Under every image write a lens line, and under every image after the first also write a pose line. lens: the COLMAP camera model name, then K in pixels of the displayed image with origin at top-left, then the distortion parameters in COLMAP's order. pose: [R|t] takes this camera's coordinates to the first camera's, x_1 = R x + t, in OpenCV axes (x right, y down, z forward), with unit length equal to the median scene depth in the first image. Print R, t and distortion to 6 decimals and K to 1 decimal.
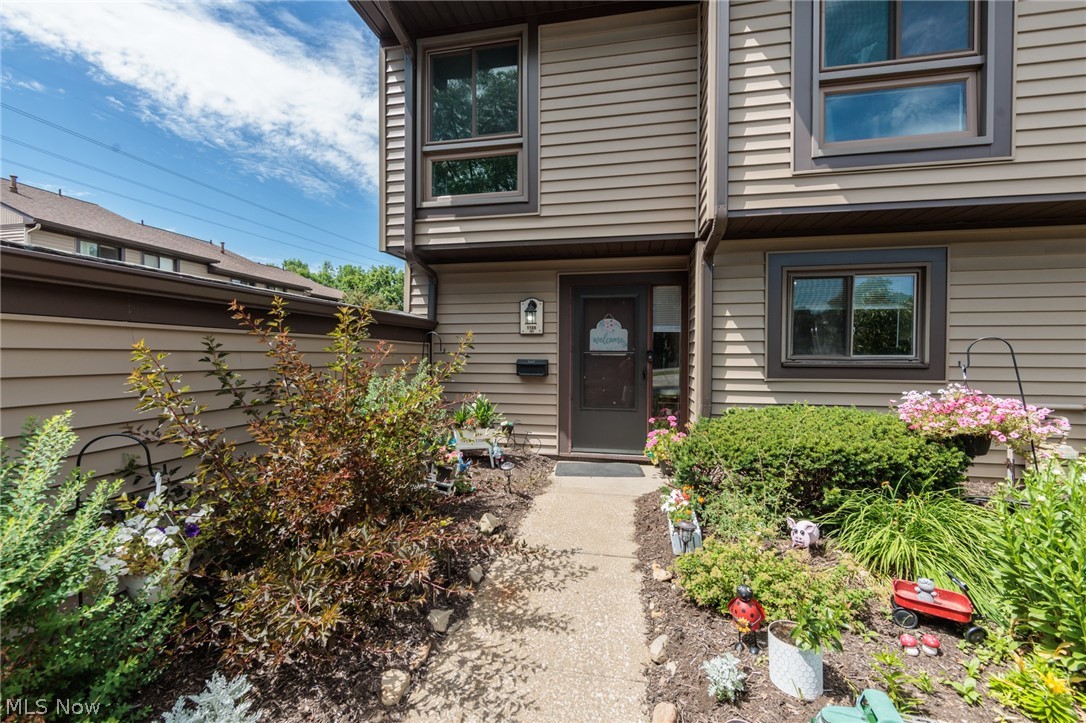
lens RADIAL K [[425.9, 0, 547.2], [0, 425.9, 362.6], [0, 0, 1]] dist [-0.004009, -0.000139]
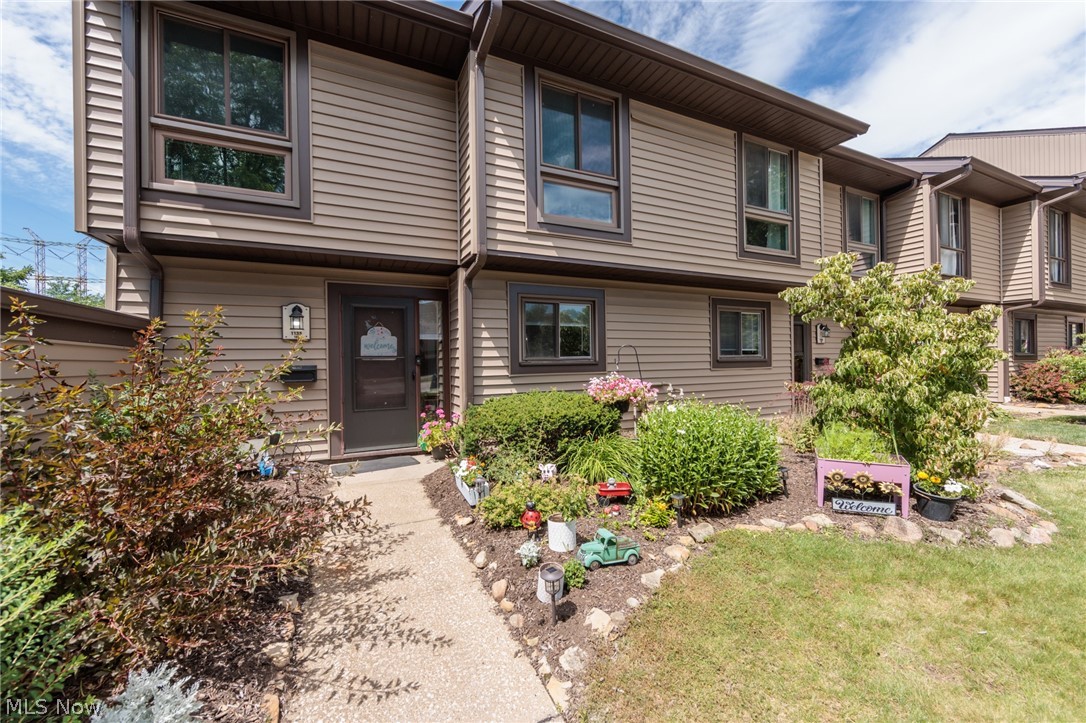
lens RADIAL K [[425.9, 0, 540.1], [0, 425.9, 359.7], [0, 0, 1]] dist [-0.004009, -0.000139]
pose [[0.805358, -0.014190, 0.592619, -0.205389], [0.029228, 0.999448, -0.015789, 0.013280], [-0.592068, 0.030037, 0.805328, -0.144484]]
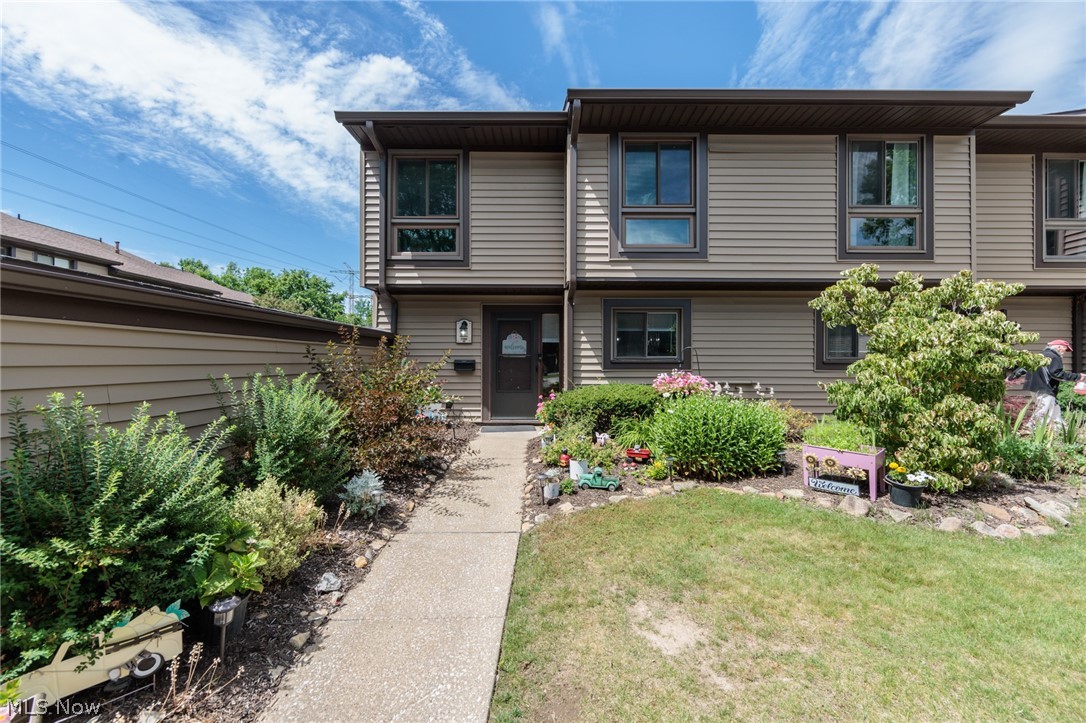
lens RADIAL K [[425.9, 0, 539.5], [0, 425.9, 364.2], [0, 0, 1]] dist [-0.004009, -0.000139]
pose [[0.984510, -0.000243, 0.175327, -0.047695], [0.002559, 0.999912, -0.012981, 0.035469], [-0.175309, 0.013229, 0.984425, -0.671781]]
